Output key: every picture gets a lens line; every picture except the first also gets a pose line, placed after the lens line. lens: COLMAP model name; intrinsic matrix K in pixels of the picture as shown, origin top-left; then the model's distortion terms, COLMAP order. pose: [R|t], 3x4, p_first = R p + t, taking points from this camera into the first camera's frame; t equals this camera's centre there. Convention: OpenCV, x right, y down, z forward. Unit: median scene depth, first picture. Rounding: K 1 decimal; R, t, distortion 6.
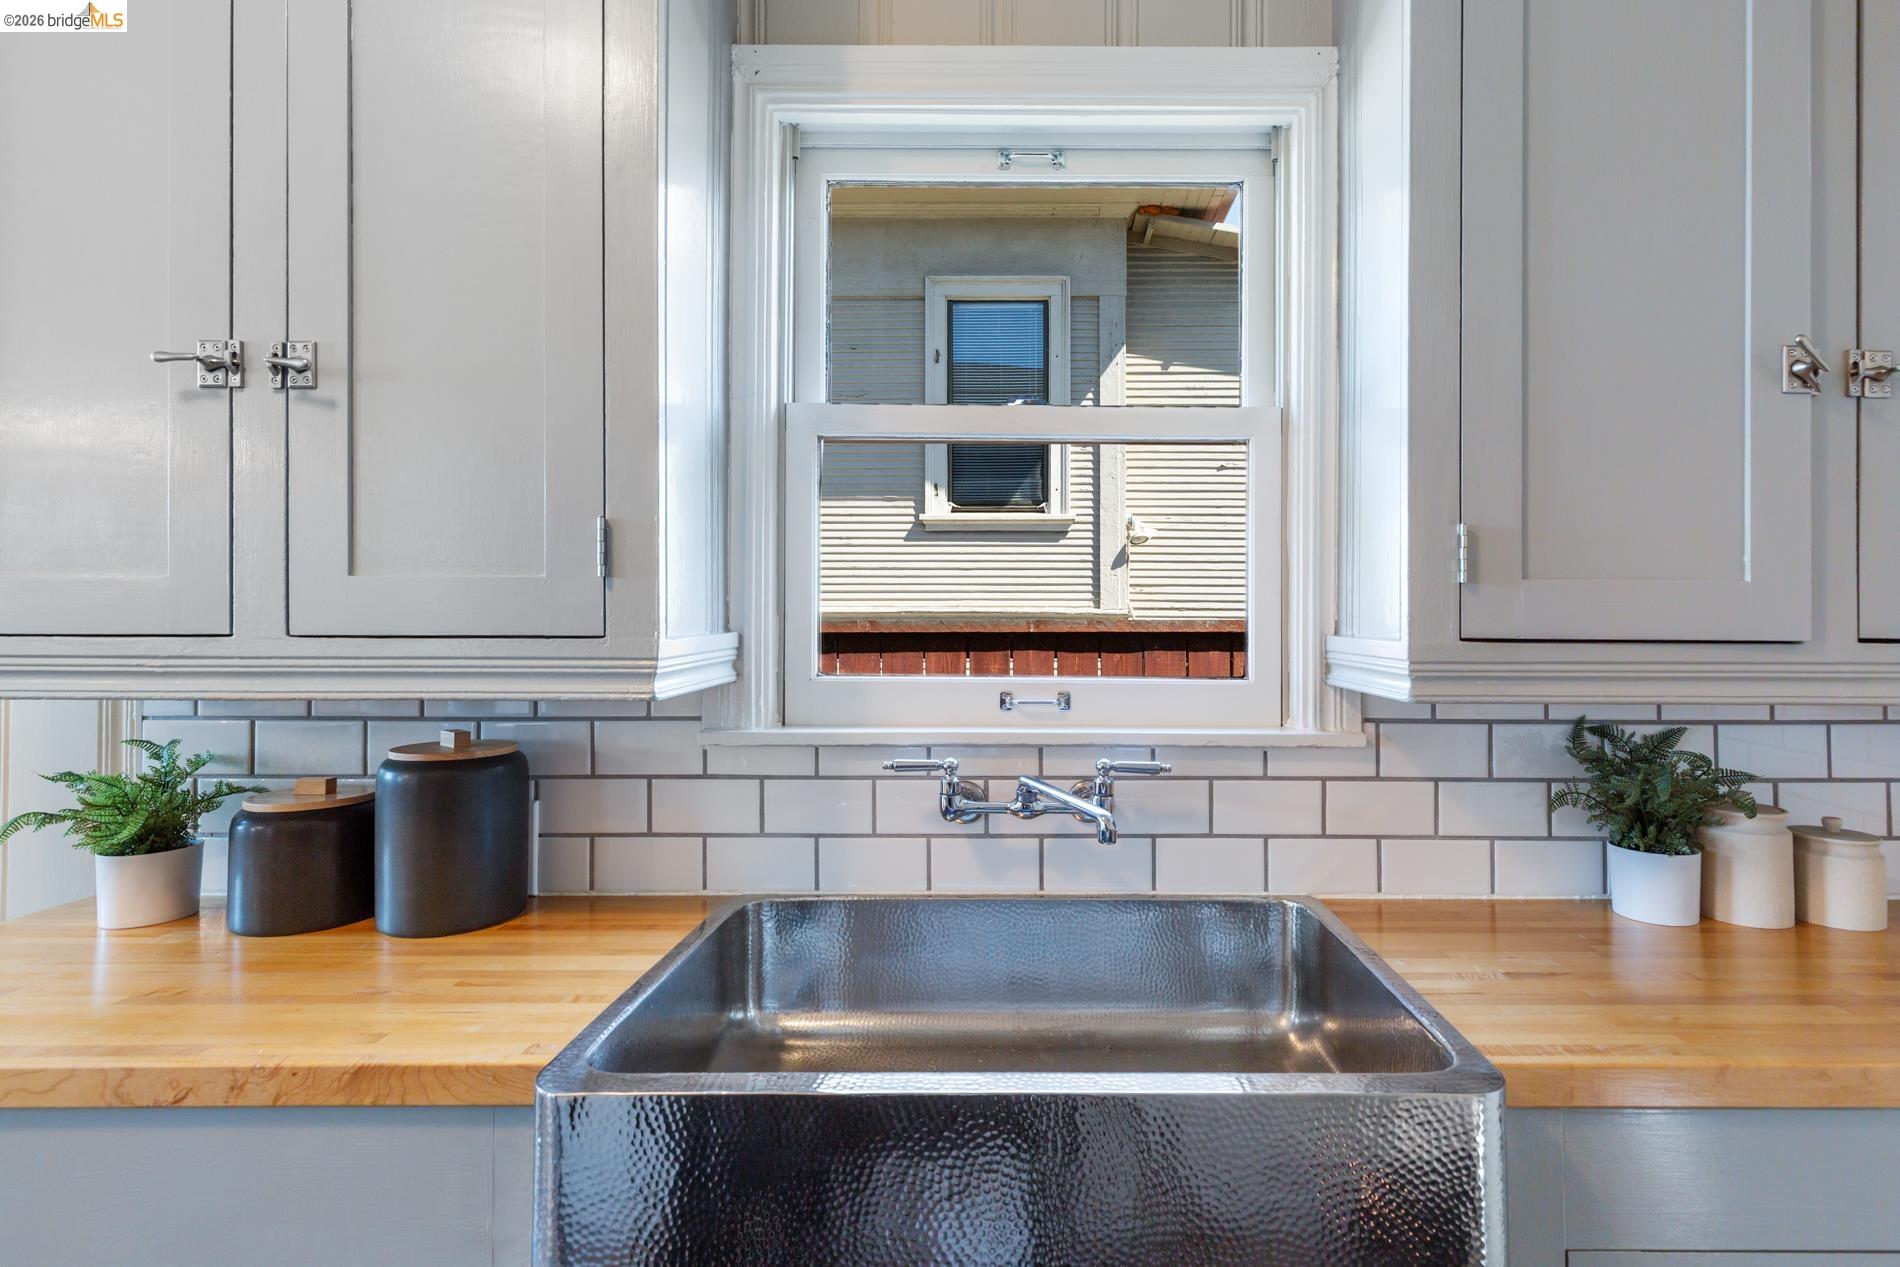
lens RADIAL K [[907.2, 0, 999.4], [0, 907.2, 610.2], [0, 0, 1]] dist [0.005376, -0.000904]
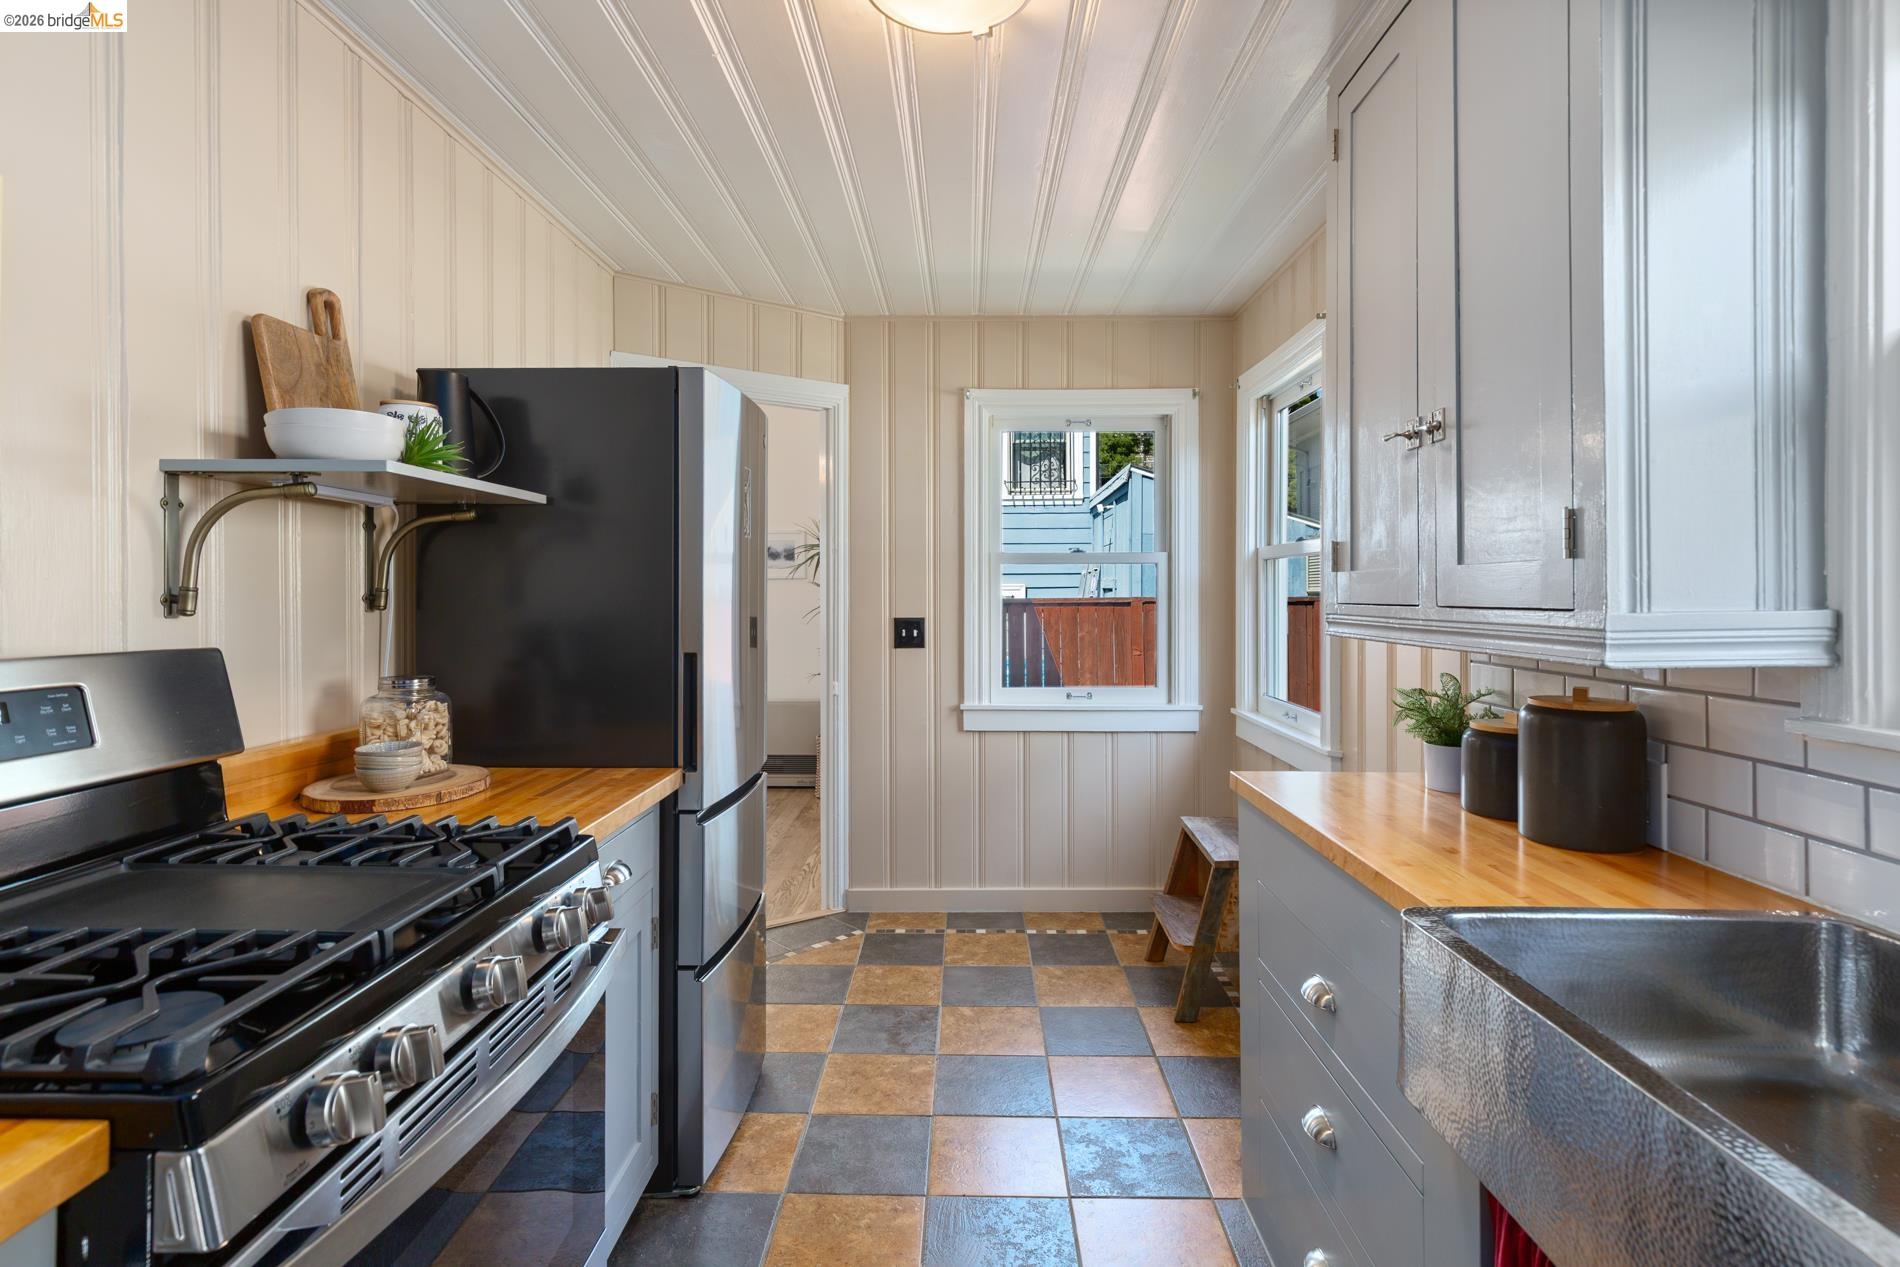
lens RADIAL K [[930.6, 0, 967.0], [0, 930.6, 591.0], [0, 0, 1]] dist [-0.003567, 0.000221]
pose [[0.001538, -0.005854, -0.999982, 0.596182], [0.008027, 0.999951, -0.005841, 0.004629], [0.999967, -0.008018, 0.001585, 0.171279]]
